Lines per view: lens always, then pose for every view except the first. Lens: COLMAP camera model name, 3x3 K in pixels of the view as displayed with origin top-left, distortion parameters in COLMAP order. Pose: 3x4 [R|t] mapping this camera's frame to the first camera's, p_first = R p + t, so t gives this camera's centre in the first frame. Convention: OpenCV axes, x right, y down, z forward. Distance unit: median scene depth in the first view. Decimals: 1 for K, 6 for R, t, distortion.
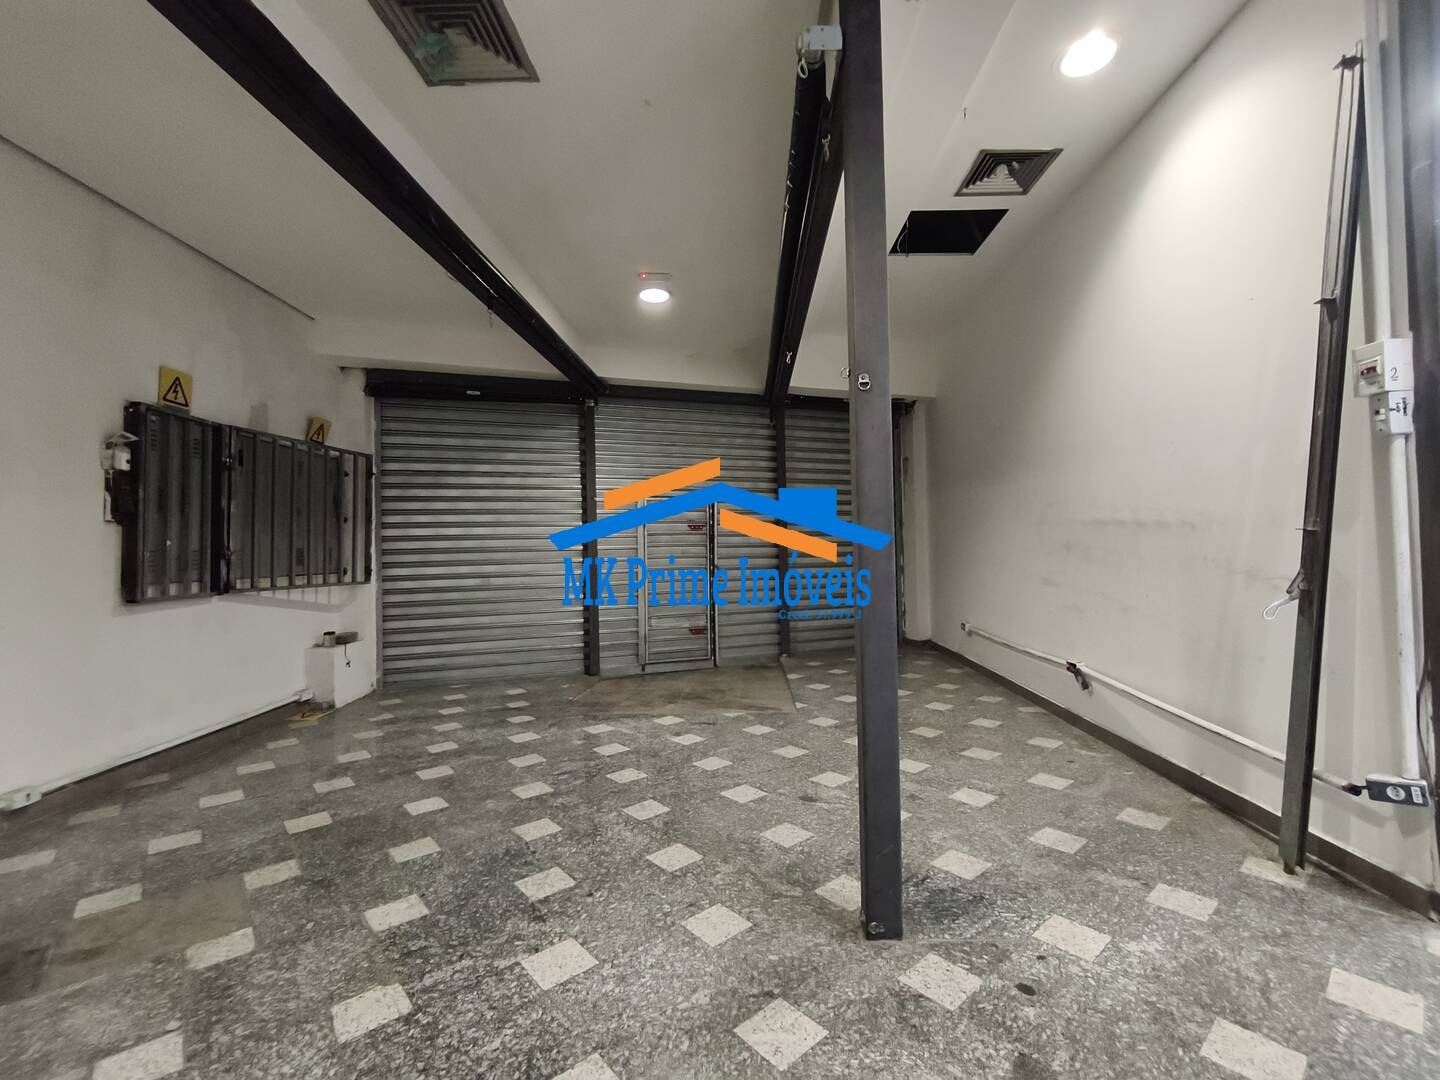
lens RADIAL K [[631.9, 0, 731.0], [0, 631.9, 535.0], [0, 0, 1]] dist [-0.002054, 0.001626]
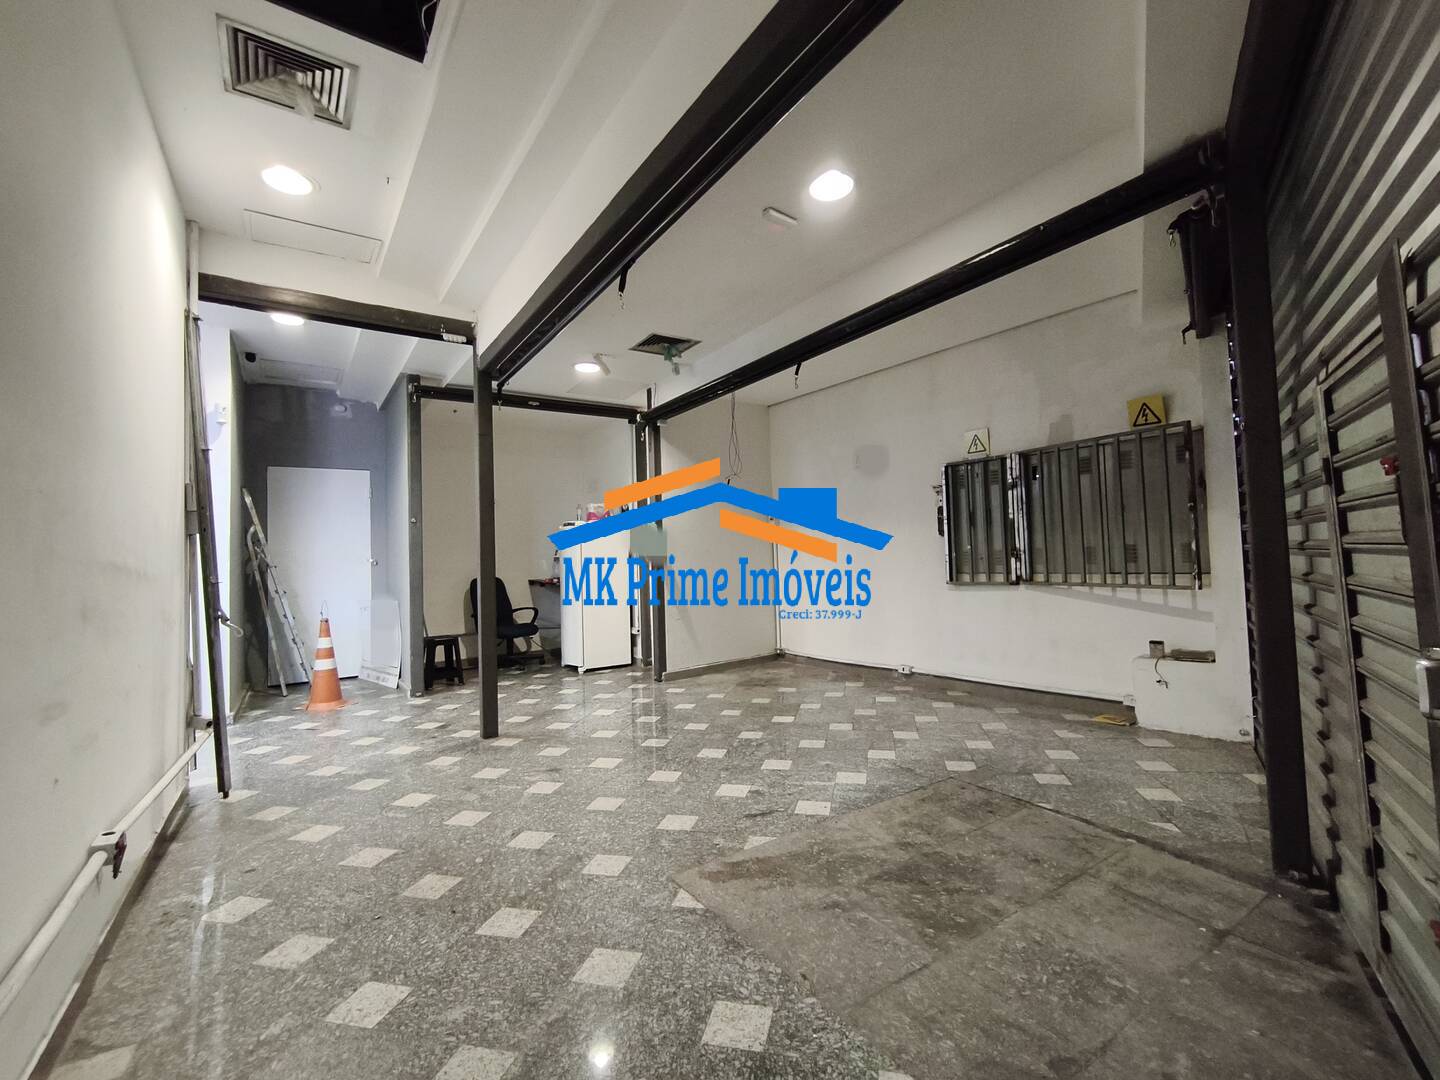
lens RADIAL K [[629.8, 0, 730.6], [0, 629.8, 531.1], [0, 0, 1]] dist [0.000191, -0.000190]
pose [[-0.807993, 0.020467, -0.588836, 0.434047], [0.060824, 0.996954, -0.048809, 0.011402], [0.586044, -0.075252, -0.806777, 1.715580]]
